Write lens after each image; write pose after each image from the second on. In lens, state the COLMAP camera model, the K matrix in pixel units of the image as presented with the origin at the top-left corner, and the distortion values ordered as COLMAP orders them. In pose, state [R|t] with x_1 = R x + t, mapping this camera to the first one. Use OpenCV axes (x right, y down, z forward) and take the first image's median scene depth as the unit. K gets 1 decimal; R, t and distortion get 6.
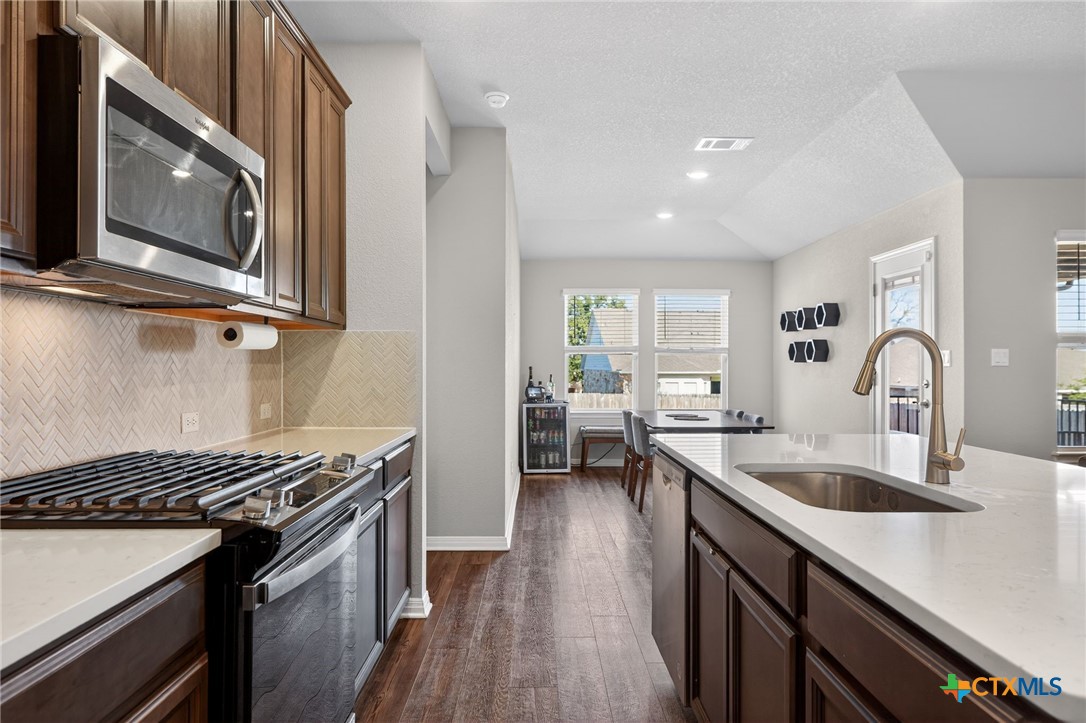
lens RADIAL K [[679.2, 0, 543.0], [0, 679.2, 365.5], [0, 0, 1]] dist [0.020096, 0.000088]
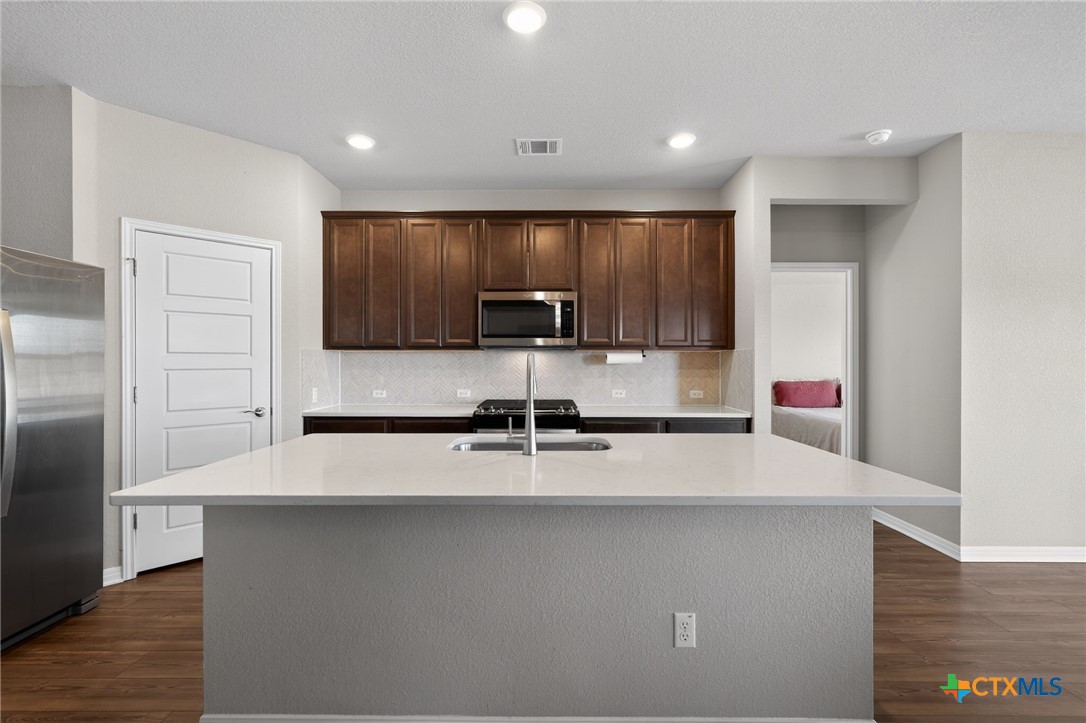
lens RADIAL K [[484.5, 0, 544.0], [0, 484.5, 361.2], [0, 0, 1]] dist [-0.018676, -0.000171]
pose [[-0.013399, -0.011963, -0.999839, 1.206555], [-0.001150, 0.999928, -0.011949, -0.010967], [0.999910, 0.000990, -0.013411, 0.752714]]
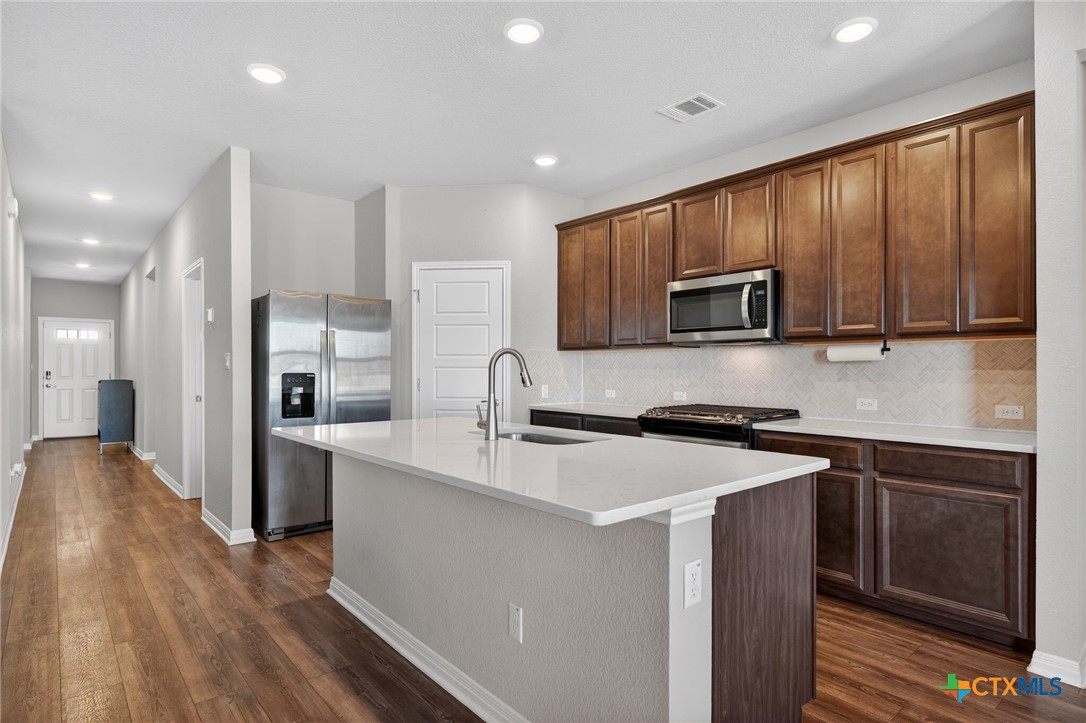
lens RADIAL K [[595.5, 0, 543.2], [0, 595.5, 366.3], [0, 0, 1]] dist [0.004158, -0.000270]
pose [[-0.776135, -0.007218, -0.630526, 1.025106], [-0.003950, 0.999971, -0.006585, 0.002285], [0.630555, -0.002620, -0.776140, 1.628855]]
